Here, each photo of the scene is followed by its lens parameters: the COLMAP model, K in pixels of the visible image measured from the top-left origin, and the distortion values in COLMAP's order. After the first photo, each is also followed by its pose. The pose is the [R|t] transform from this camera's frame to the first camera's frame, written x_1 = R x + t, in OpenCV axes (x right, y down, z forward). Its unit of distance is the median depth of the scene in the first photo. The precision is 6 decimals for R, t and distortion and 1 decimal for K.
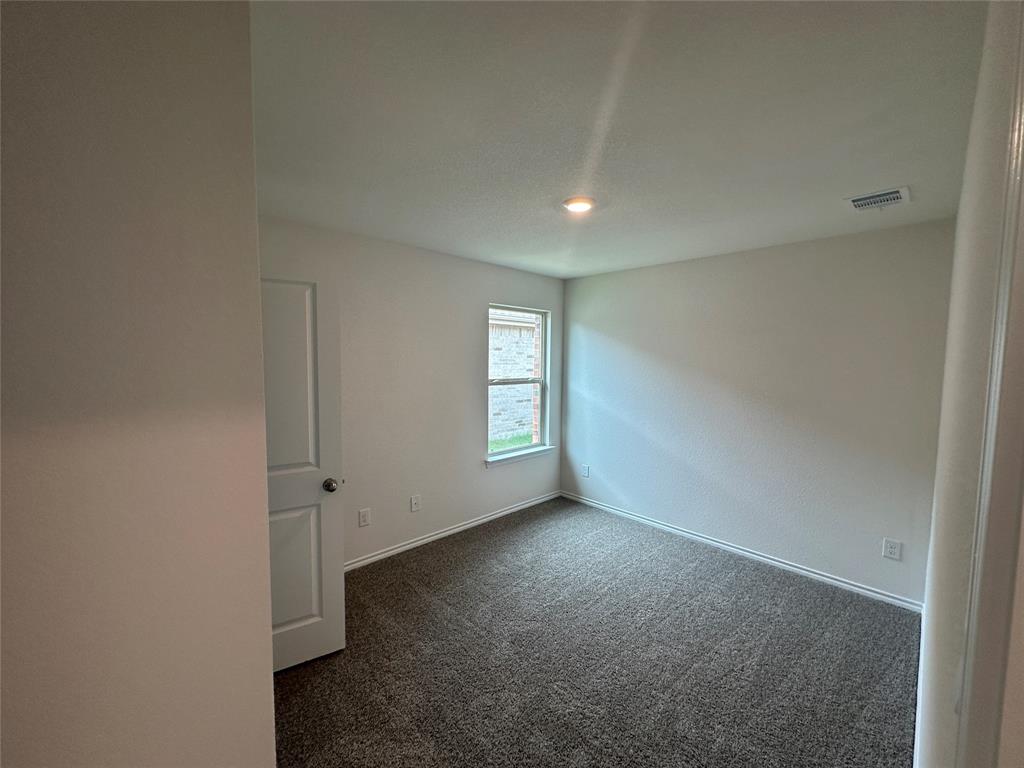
lens RADIAL K [[408.5, 0, 512.0], [0, 408.5, 384.0], [0, 0, 1]] dist [-0.000373, 0.000249]
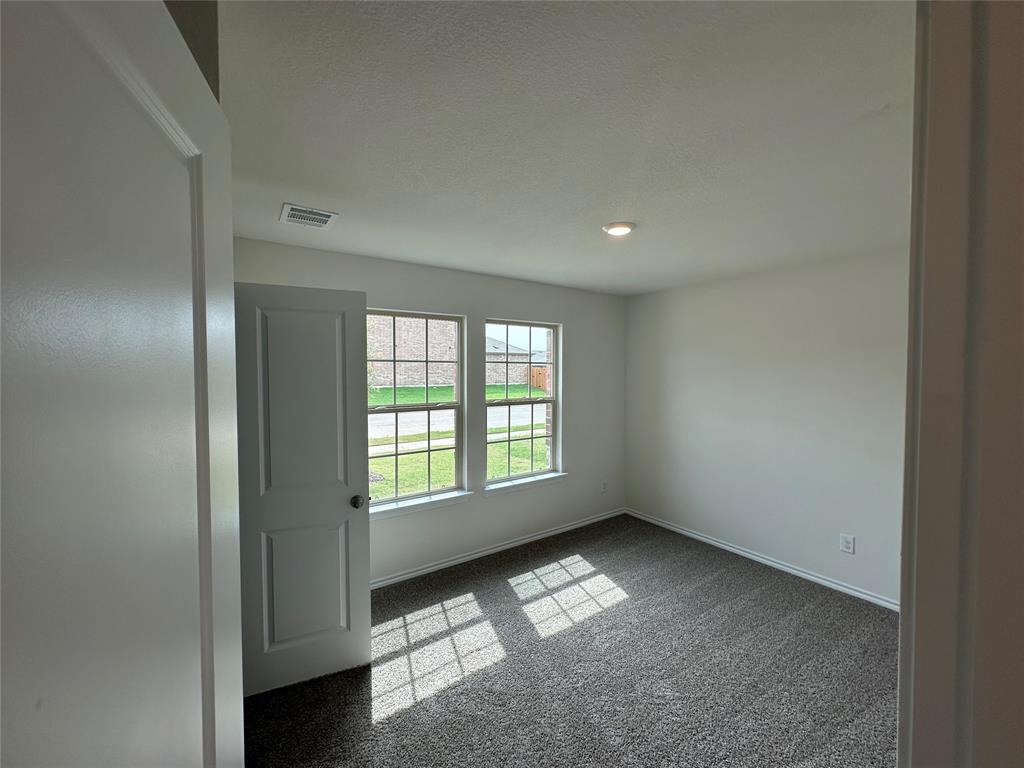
lens RADIAL K [[383.7, 0, 512.0], [0, 383.7, 384.0], [0, 0, 1]] dist [-0.052462, 0.000014]
pose [[0.981885, -0.021814, -0.188218, 0.146374], [0.013479, 0.998876, -0.045453, -0.006747], [0.188998, 0.042093, 0.981075, 0.143568]]
